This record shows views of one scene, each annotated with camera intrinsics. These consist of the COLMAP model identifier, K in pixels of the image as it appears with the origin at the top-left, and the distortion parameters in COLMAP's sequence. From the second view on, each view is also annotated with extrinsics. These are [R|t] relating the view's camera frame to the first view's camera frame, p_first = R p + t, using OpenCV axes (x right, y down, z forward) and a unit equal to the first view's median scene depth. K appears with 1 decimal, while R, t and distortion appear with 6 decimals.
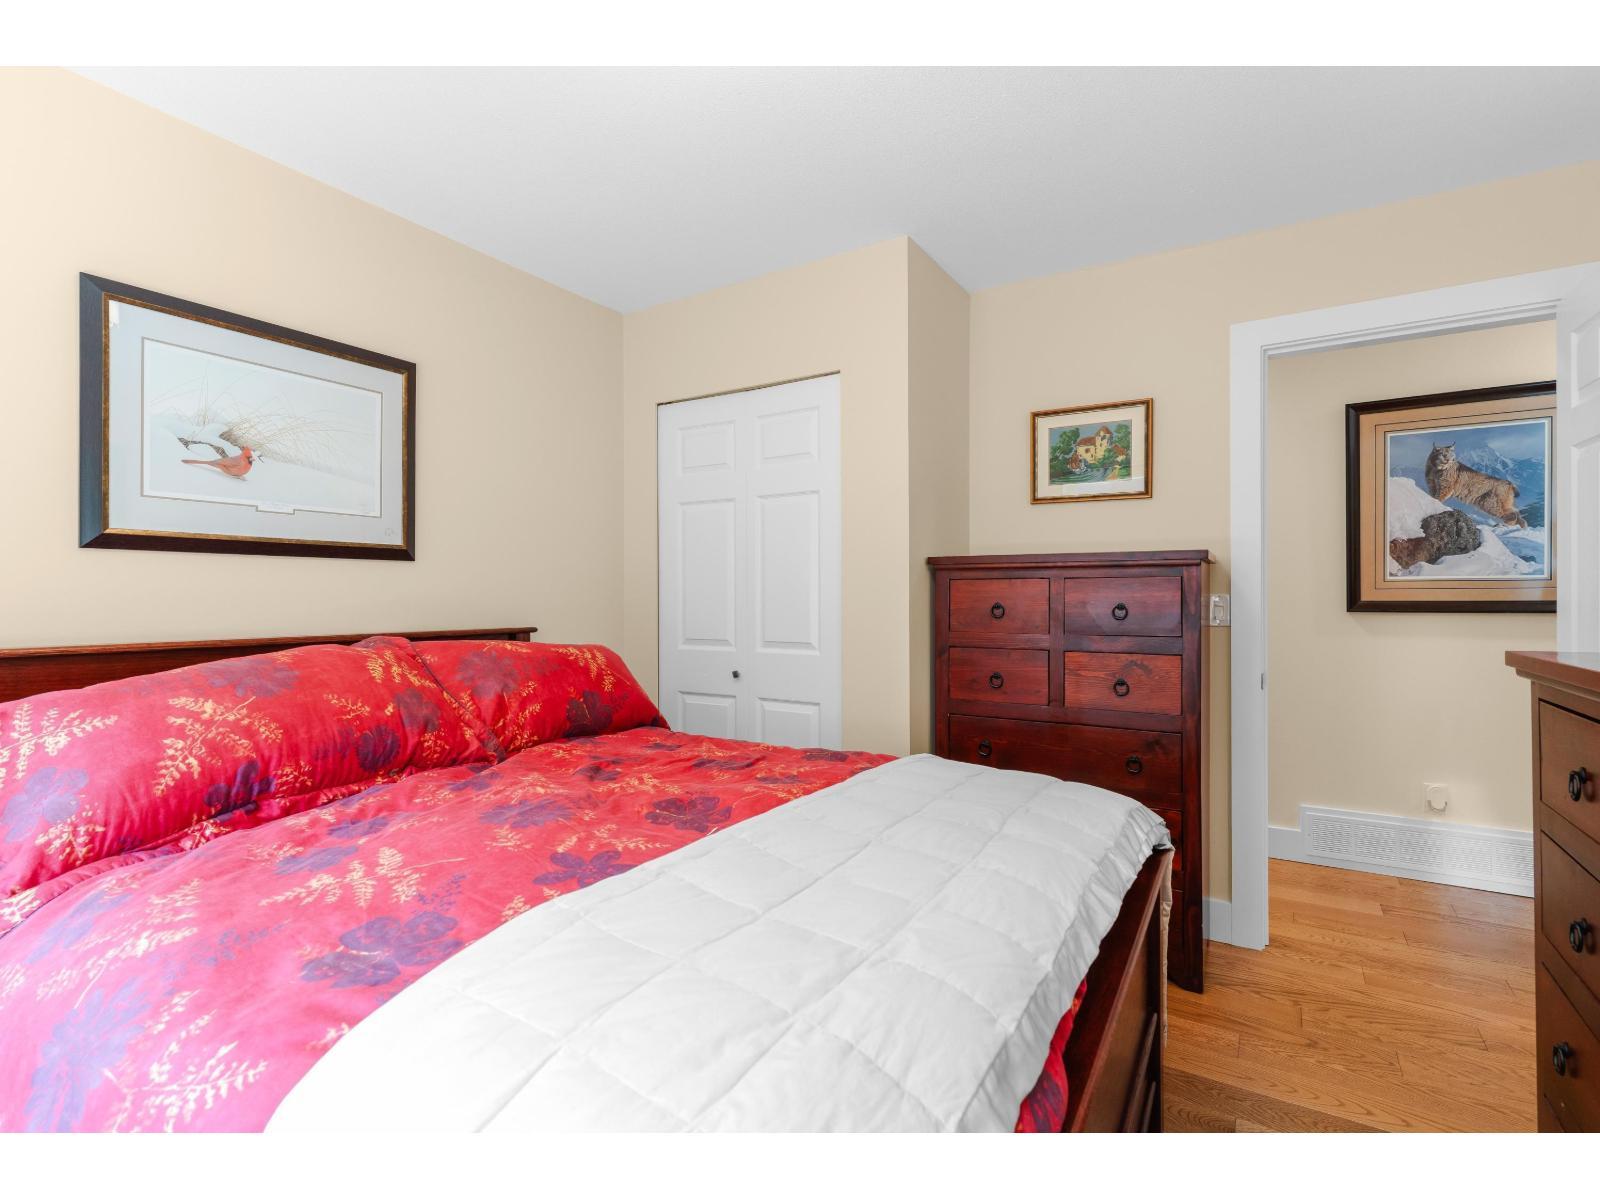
lens RADIAL K [[767.4, 0, 805.4], [0, 767.4, 607.5], [0, 0, 1]] dist [0.000040, 0.000414]
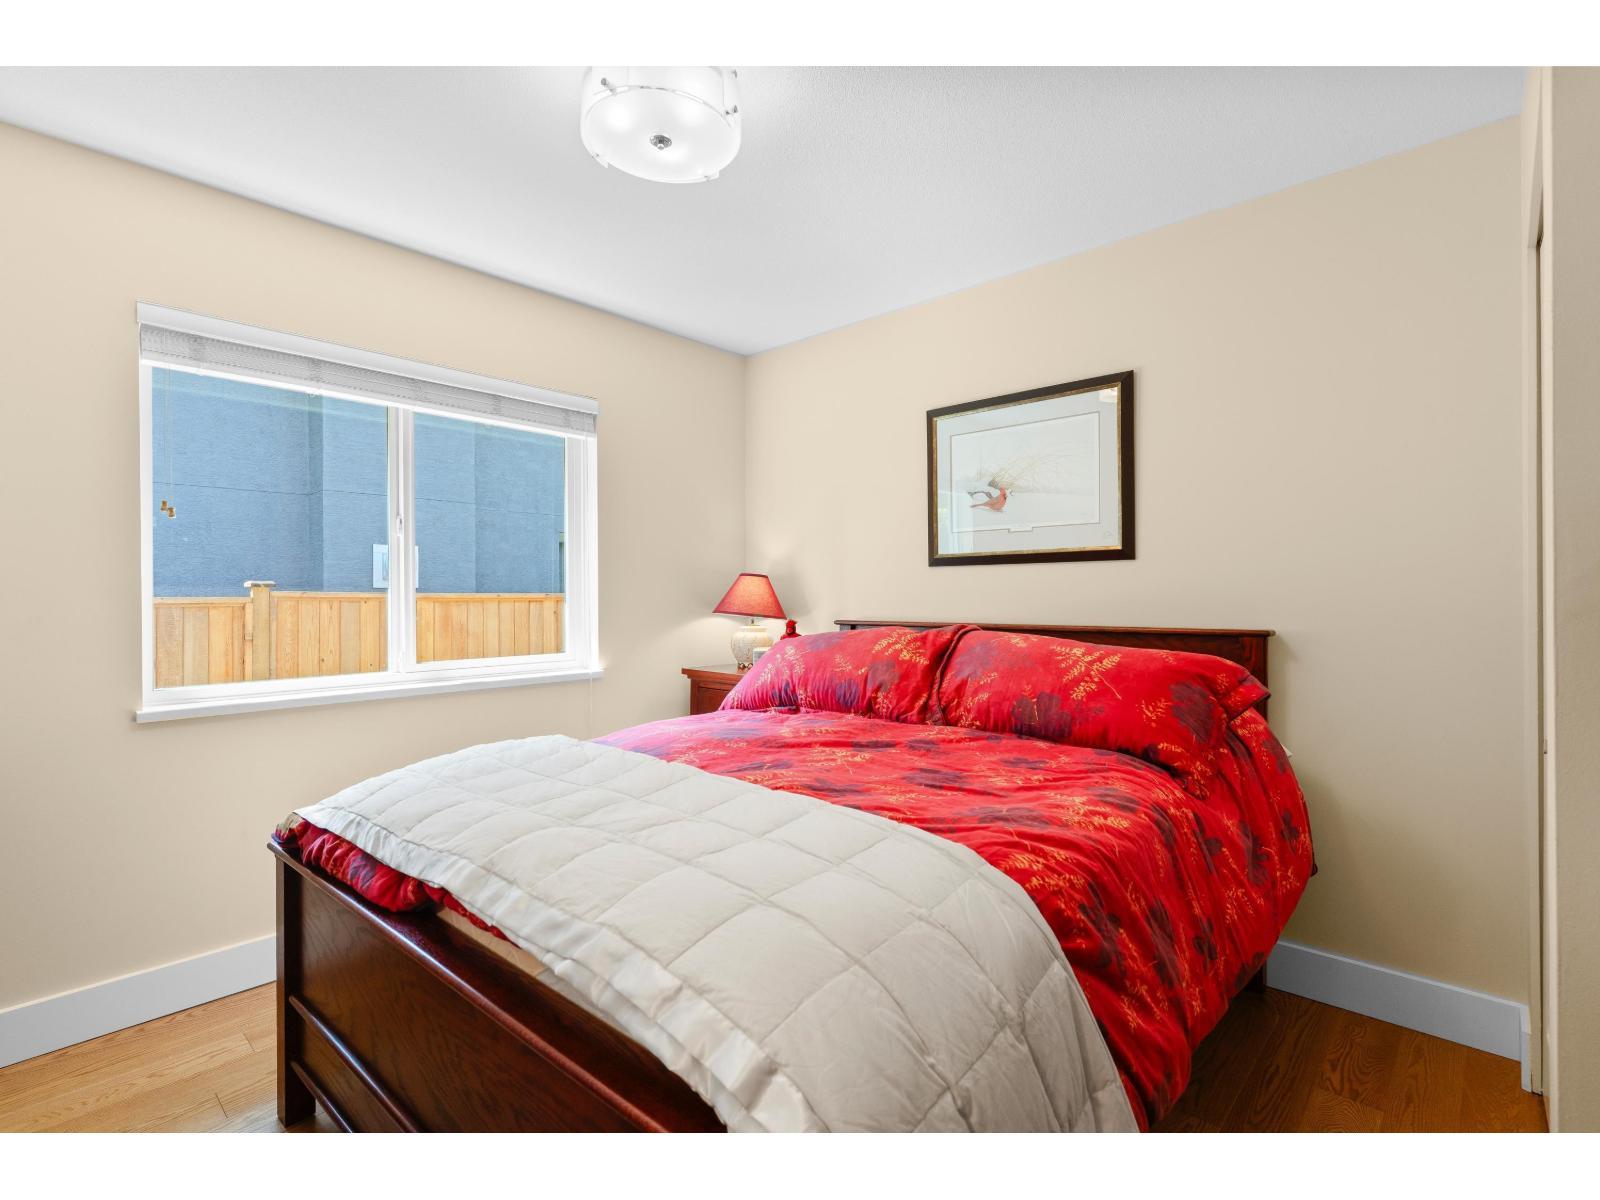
lens RADIAL K [[767.4, 0, 805.4], [0, 767.4, 607.5], [0, 0, 1]] dist [0.000040, 0.000414]
pose [[-0.188093, 0.019460, -0.981958, 0.759696], [-0.008761, 0.999731, 0.021490, -0.016933], [0.982112, 0.012645, -0.187872, 0.945105]]
